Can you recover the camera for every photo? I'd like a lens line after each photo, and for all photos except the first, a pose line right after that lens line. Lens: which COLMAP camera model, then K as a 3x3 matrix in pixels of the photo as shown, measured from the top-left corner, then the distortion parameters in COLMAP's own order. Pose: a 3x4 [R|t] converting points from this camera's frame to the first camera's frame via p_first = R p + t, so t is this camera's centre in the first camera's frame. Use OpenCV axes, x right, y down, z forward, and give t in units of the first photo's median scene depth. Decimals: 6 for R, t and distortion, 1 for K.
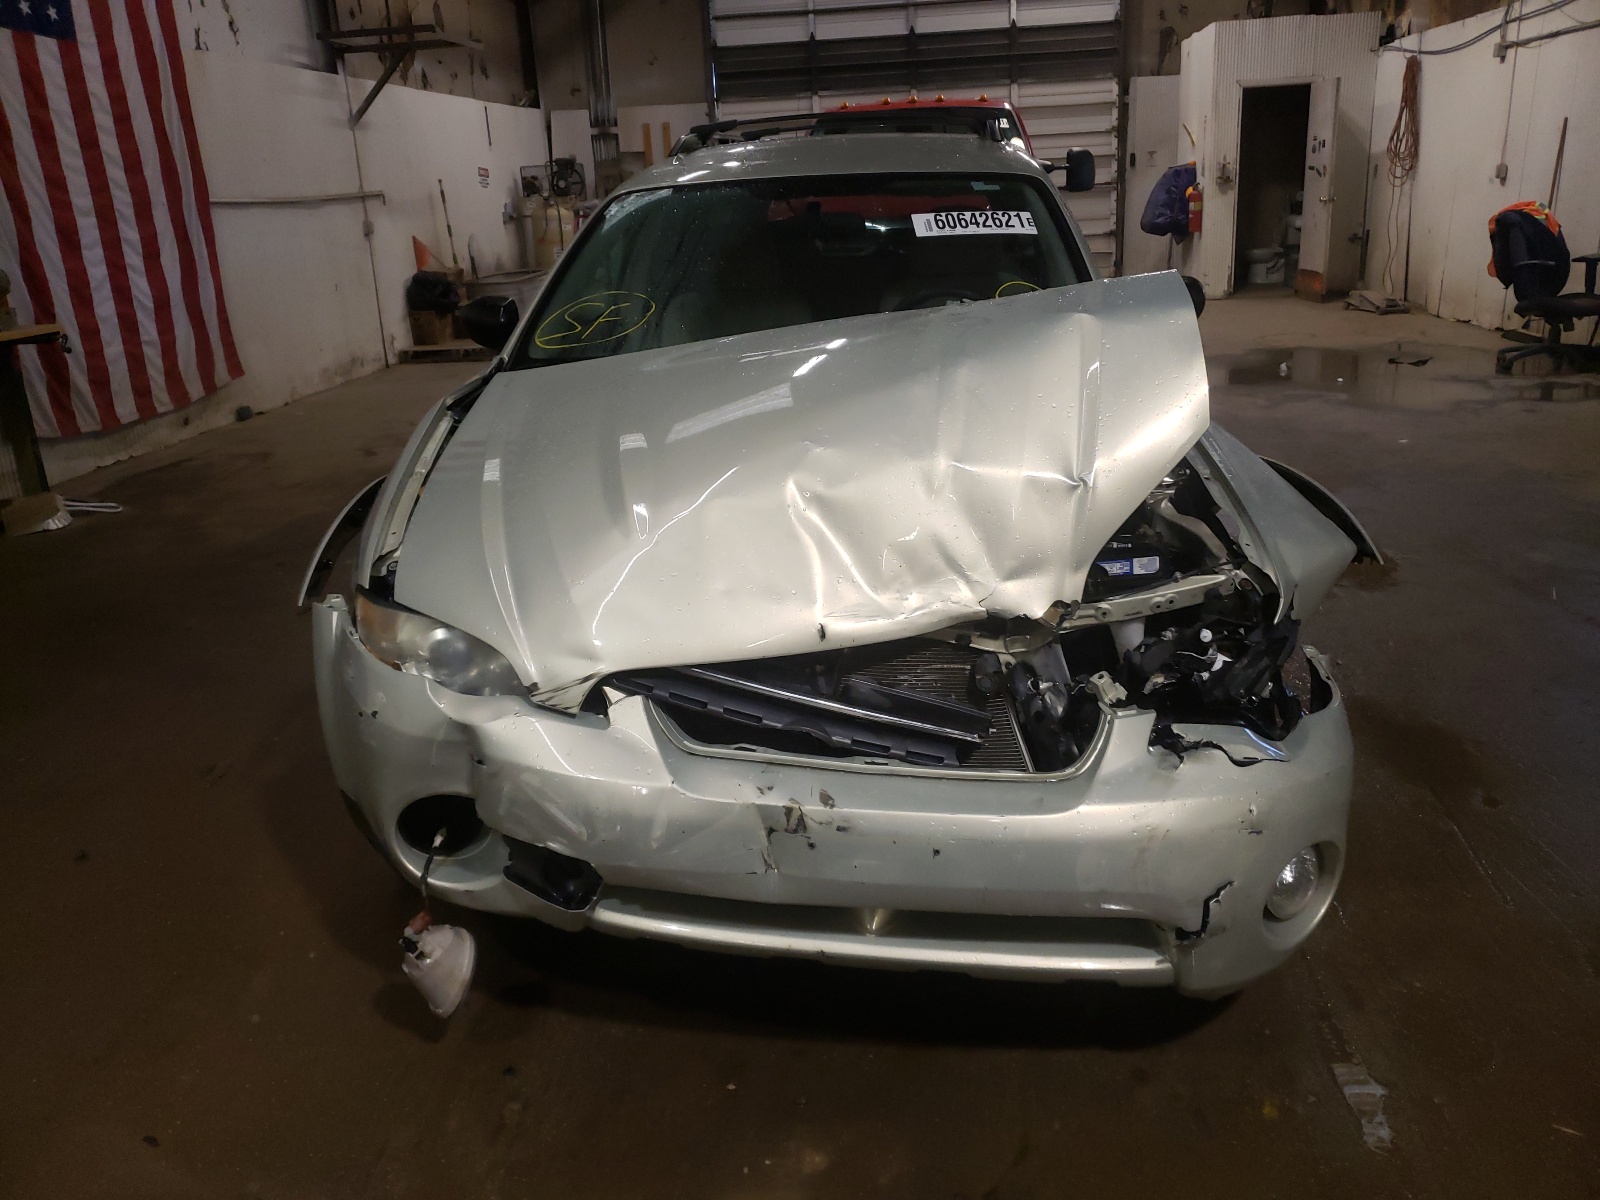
lens RADIAL K [[1318.3, 0, 800.0], [0, 1318.3, 600.0], [0, 0, 1]] dist [0.002714, 0.001627]
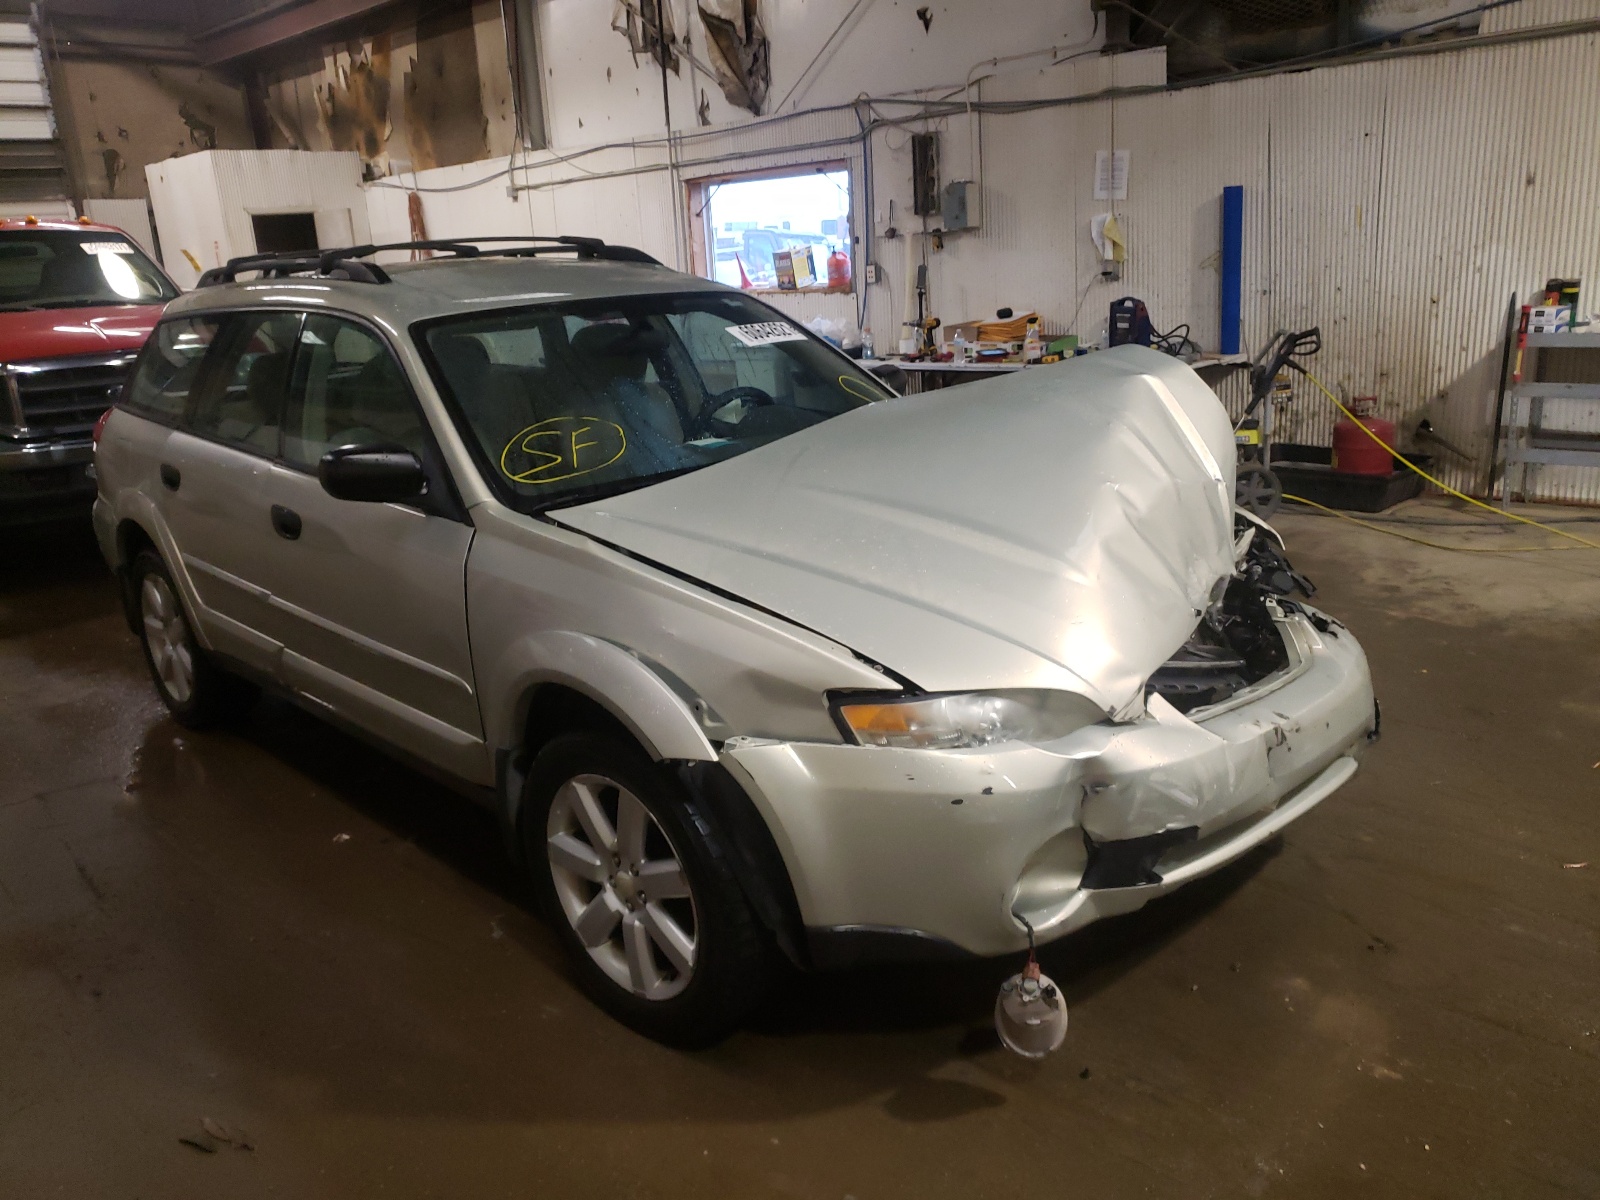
lens RADIAL K [[1318.3, 0, 800.0], [0, 1318.3, 600.0], [0, 0, 1]] dist [0.002714, 0.001627]
pose [[0.598489, -0.198930, 0.776040, -0.324038], [0.266072, 0.963052, 0.041672, -0.038957], [-0.755657, 0.181542, 0.629306, 0.114807]]
